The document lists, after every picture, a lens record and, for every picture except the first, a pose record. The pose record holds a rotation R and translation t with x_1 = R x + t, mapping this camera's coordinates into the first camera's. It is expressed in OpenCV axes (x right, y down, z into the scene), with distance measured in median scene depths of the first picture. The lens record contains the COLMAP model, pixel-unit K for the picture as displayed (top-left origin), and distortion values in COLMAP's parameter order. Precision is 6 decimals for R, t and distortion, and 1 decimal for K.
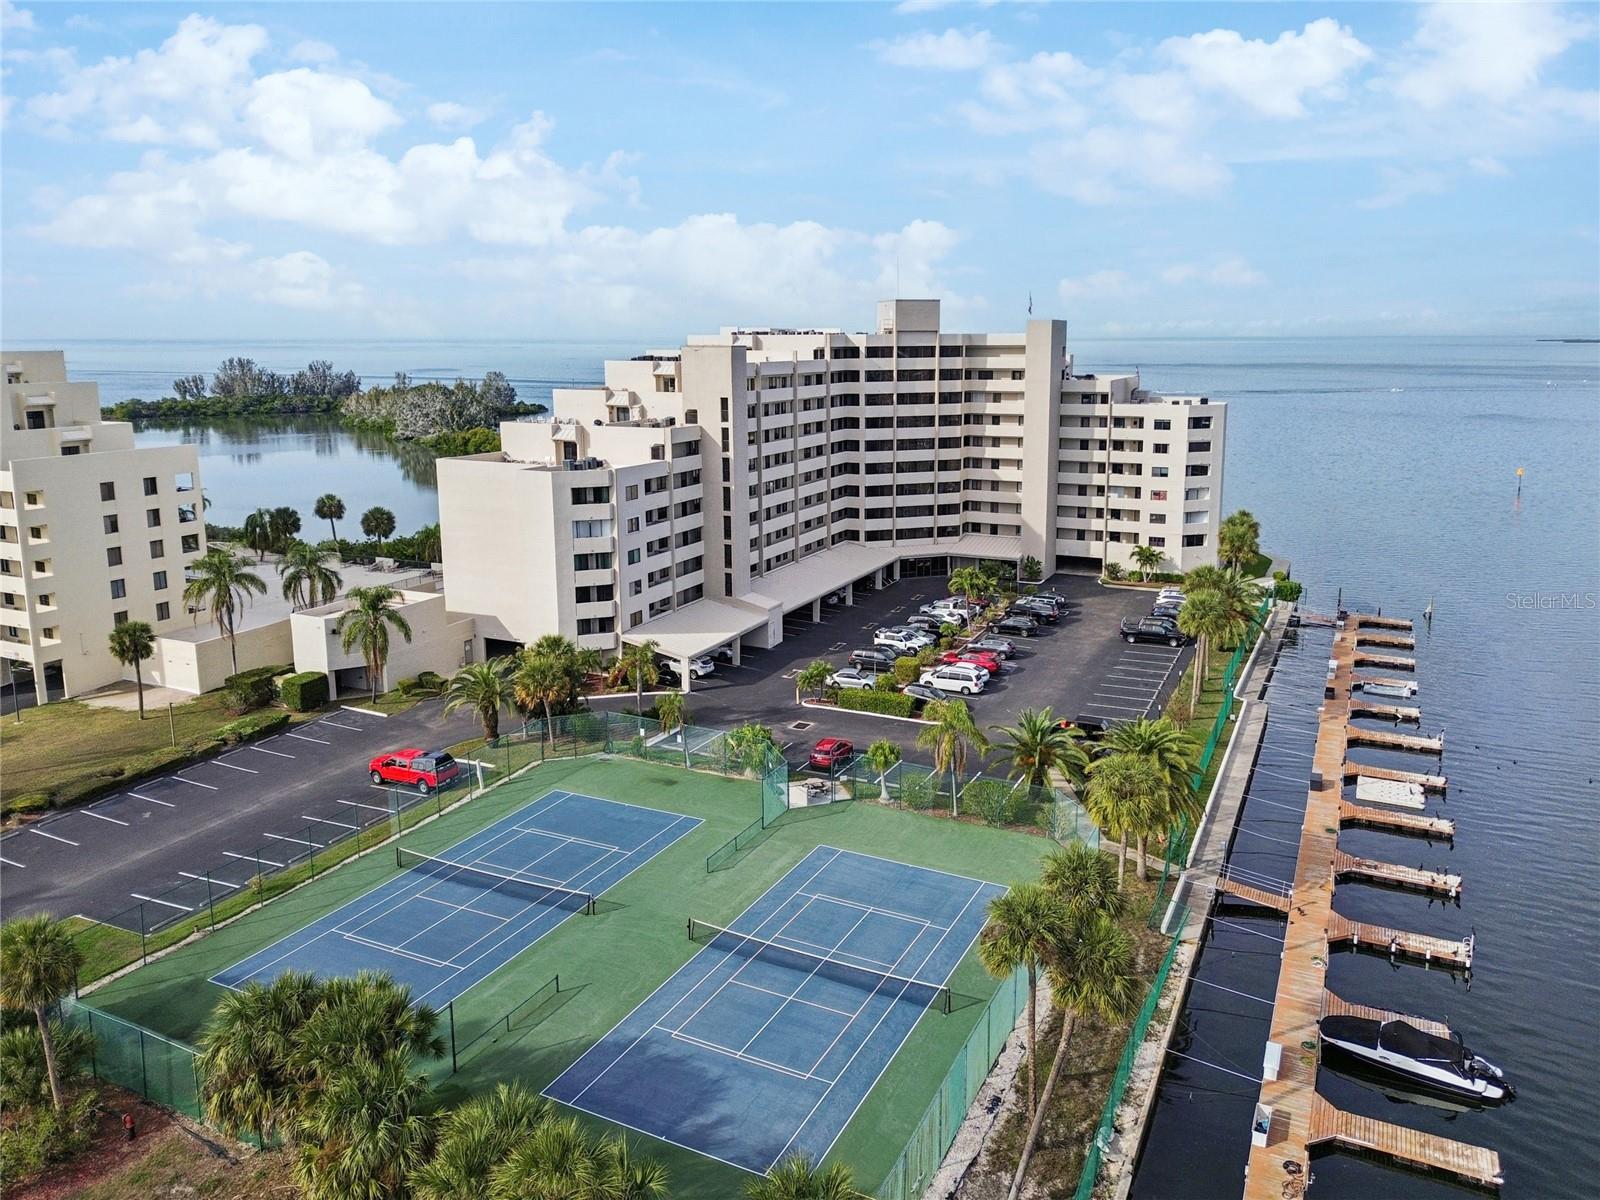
lens RADIAL K [[1142.4, 0, 793.1], [0, 1142.4, 587.3], [0, 0, 1]] dist [0.058812, -0.007714]
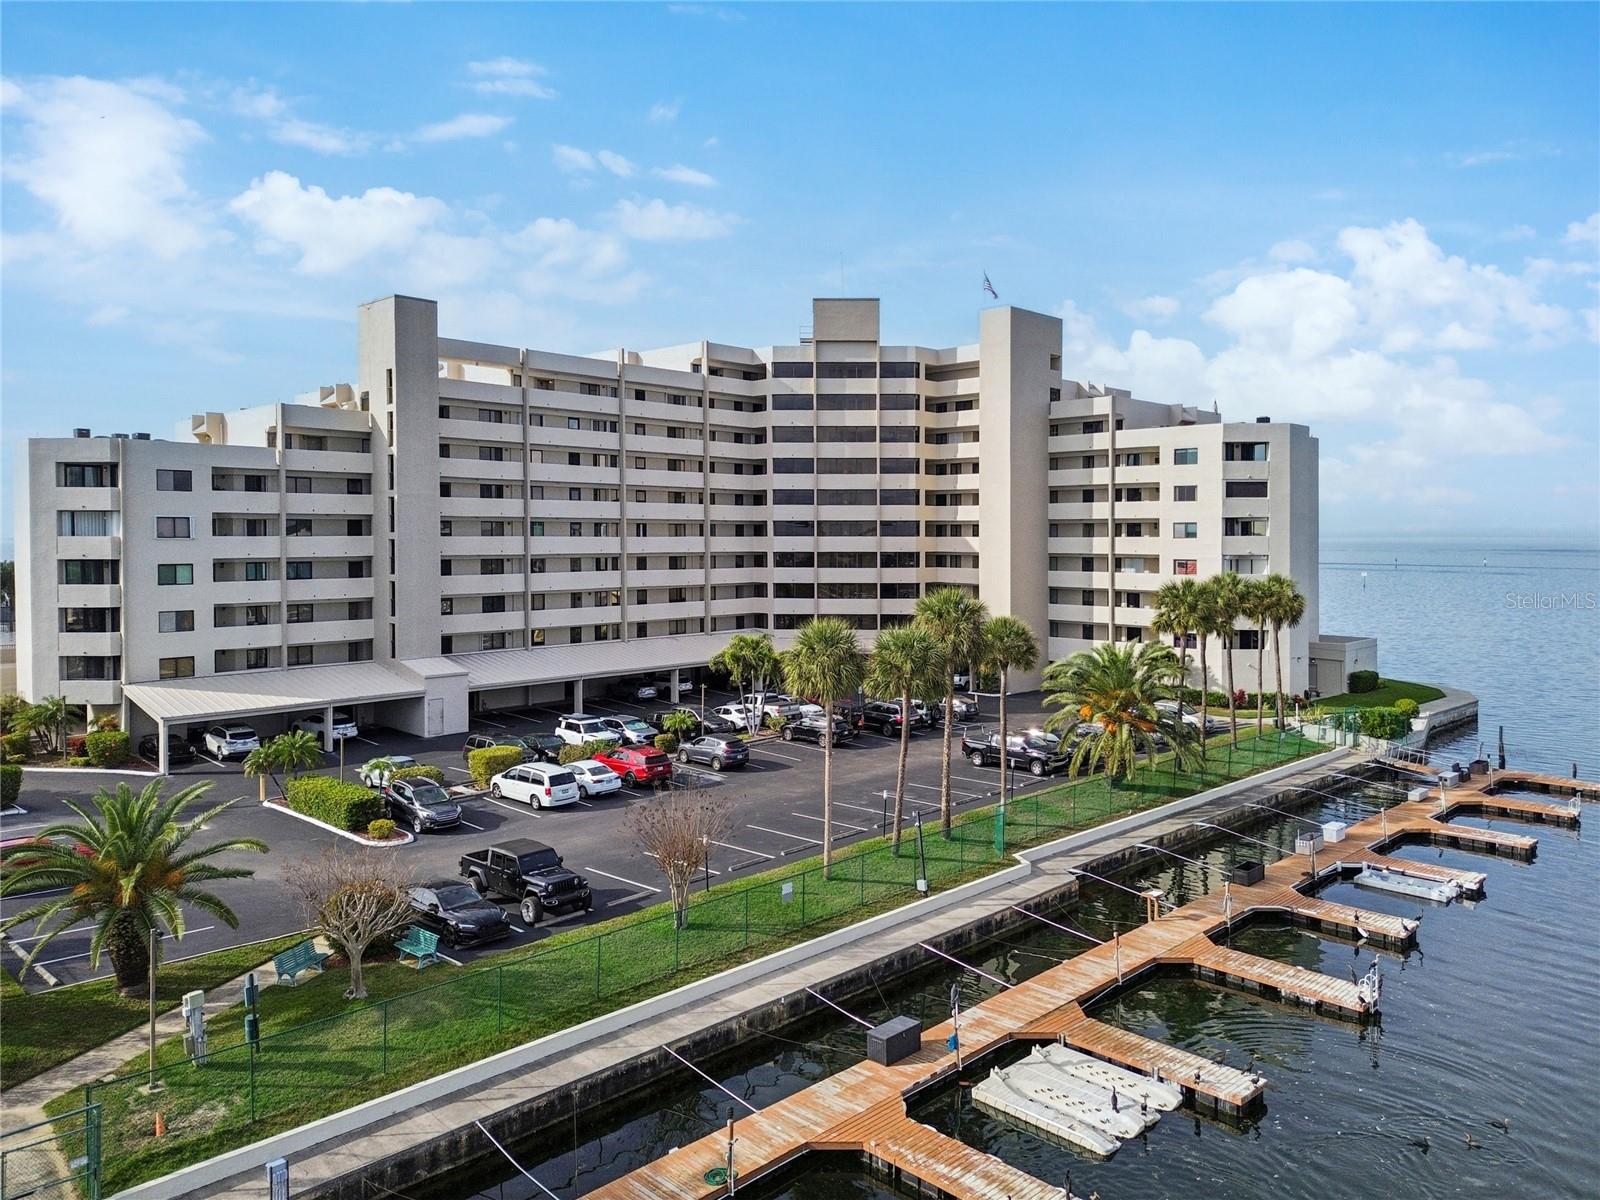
lens RADIAL K [[1142.4, 0, 807.9], [0, 1142.4, 587.5], [0, 0, 1]] dist [0.058812, -0.007714]
pose [[0.951623, 0.020721, -0.306570, 0.315878], [-0.070902, 0.985607, -0.153468, 0.044241], [0.298977, 0.167780, 0.939395, 0.341006]]
